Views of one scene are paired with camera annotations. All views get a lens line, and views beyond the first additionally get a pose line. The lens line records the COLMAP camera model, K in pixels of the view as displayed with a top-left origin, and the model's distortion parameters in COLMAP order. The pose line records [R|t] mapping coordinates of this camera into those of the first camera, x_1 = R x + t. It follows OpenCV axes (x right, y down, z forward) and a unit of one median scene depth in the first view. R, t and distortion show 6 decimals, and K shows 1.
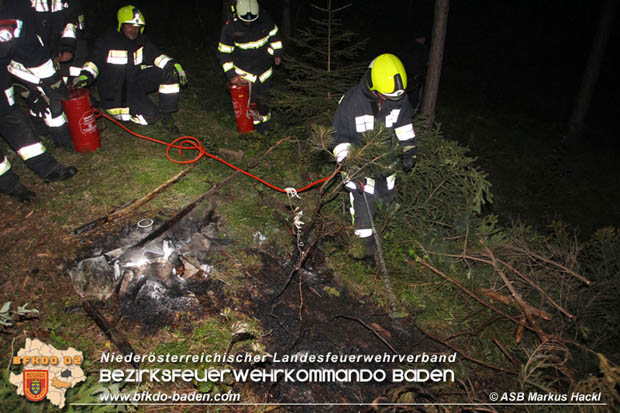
lens RADIAL K [[523.6, 0, 310.0], [0, 523.6, 206.5], [0, 0, 1]] dist [-0.119066, 0.130857]
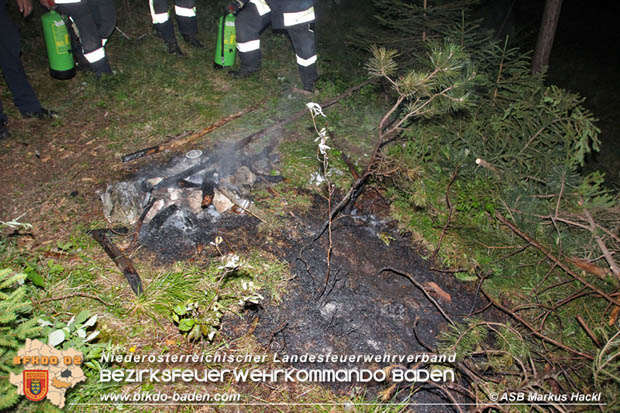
lens RADIAL K [[523.6, 0, 310.0], [0, 523.6, 206.5], [0, 0, 1]] dist [-0.119066, 0.130857]
pose [[0.976096, 0.073513, -0.204531, 0.094430], [-0.058205, 0.995103, 0.079883, 0.041852], [0.209401, -0.066069, 0.975595, 0.123654]]
